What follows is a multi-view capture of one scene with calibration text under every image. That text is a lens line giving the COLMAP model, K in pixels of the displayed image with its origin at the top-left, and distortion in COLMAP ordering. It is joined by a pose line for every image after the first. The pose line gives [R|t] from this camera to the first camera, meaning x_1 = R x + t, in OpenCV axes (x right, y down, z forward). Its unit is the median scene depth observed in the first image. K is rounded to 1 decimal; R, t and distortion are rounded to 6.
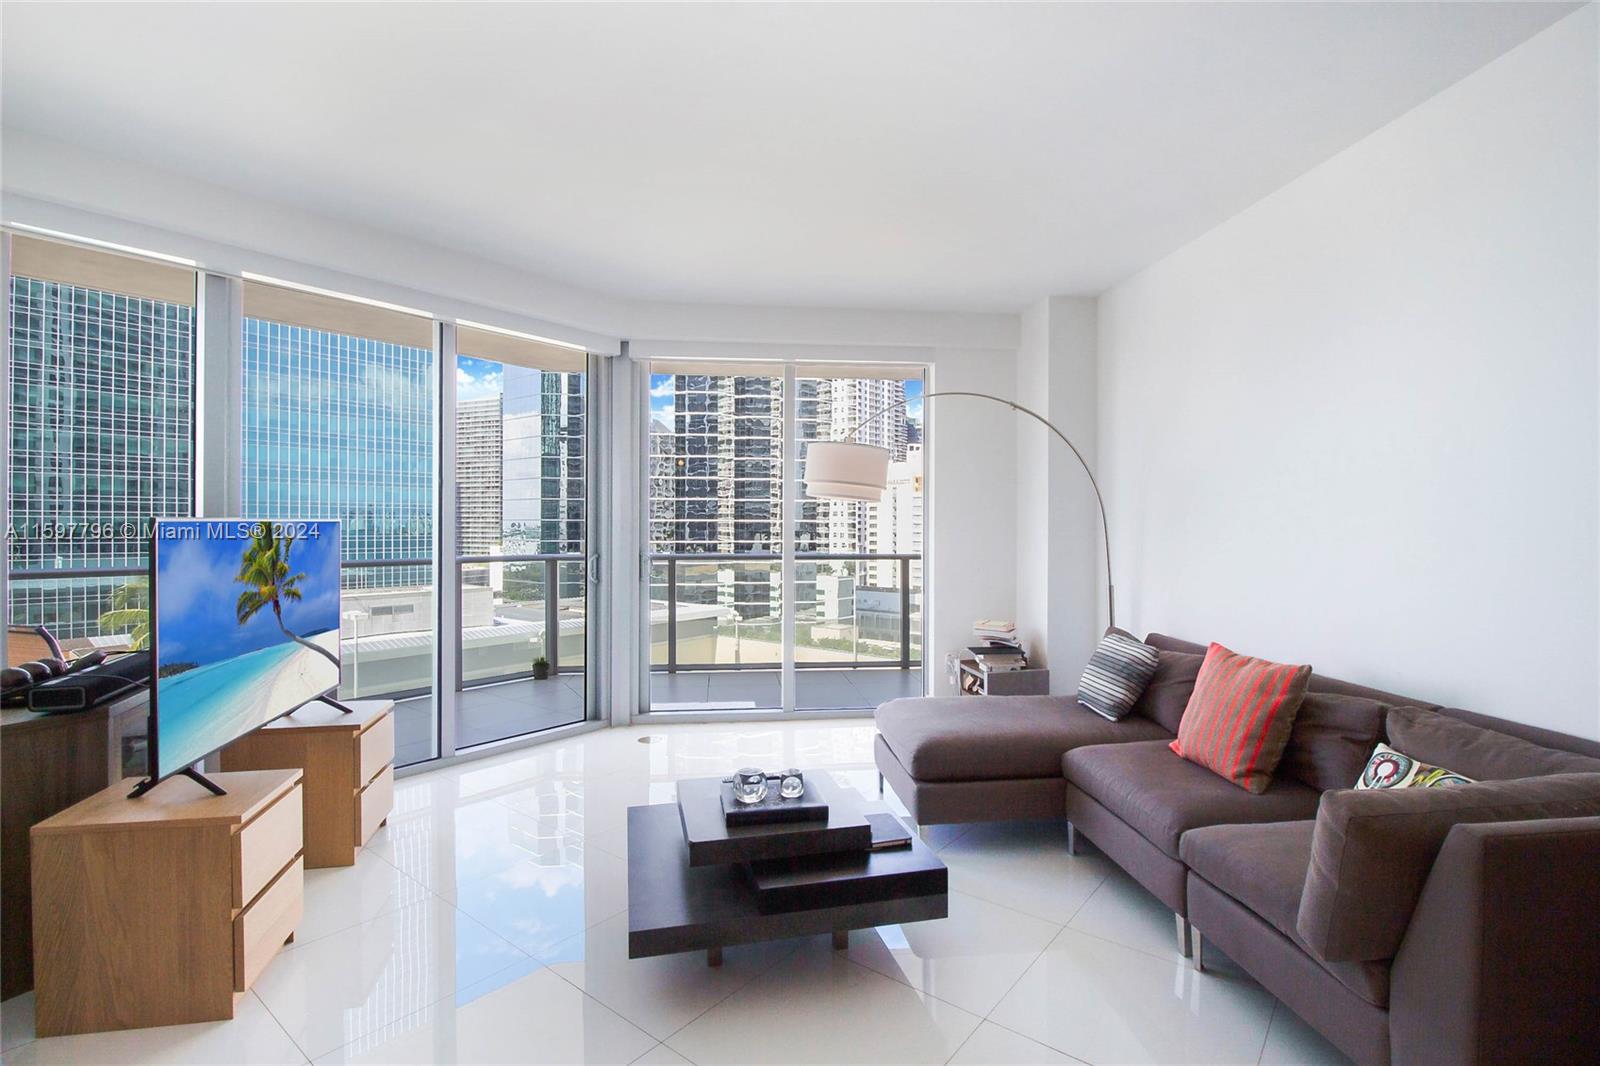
lens RADIAL K [[736.0, 0, 800.0], [0, 736.0, 533.0], [0, 0, 1]] dist [0.001839, -0.012184]
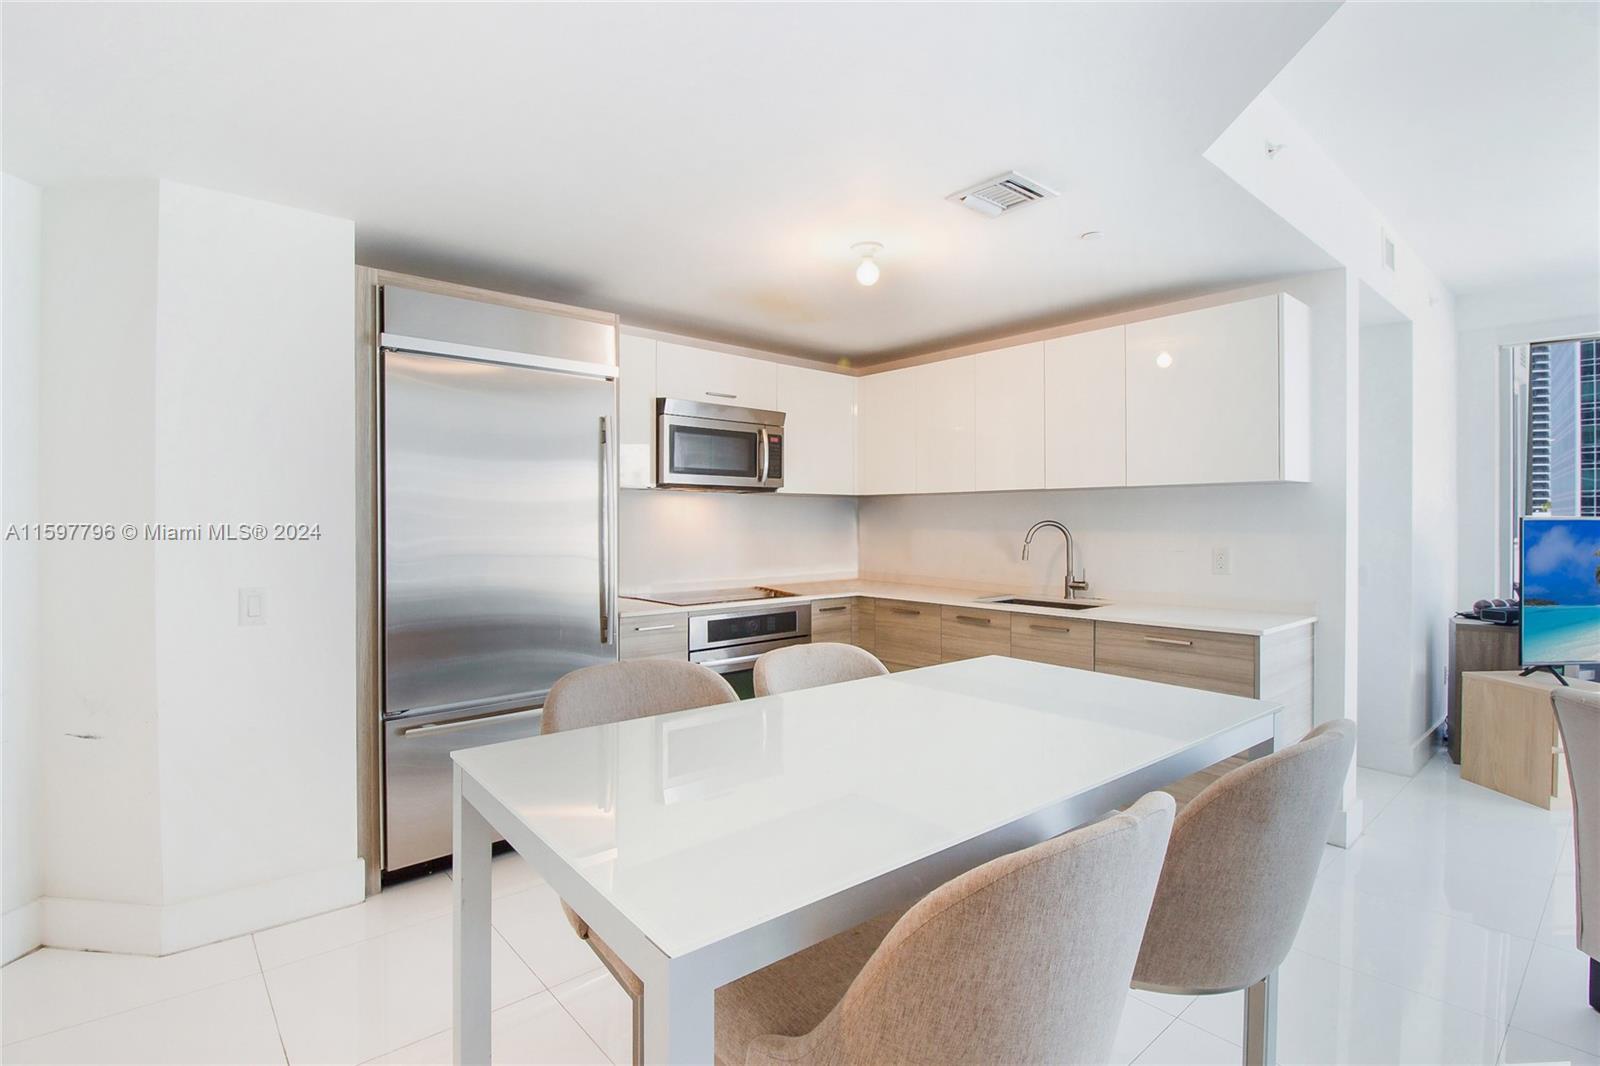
lens RADIAL K [[764.6, 0, 800.0], [0, 764.6, 533.0], [0, 0, 1]] dist [0.002752, -0.000017]
pose [[-0.173814, 0.011133, -0.984716, 1.137832], [-0.004650, 0.999916, 0.012125, 0.008765], [0.984768, 0.006686, -0.173747, -0.365247]]
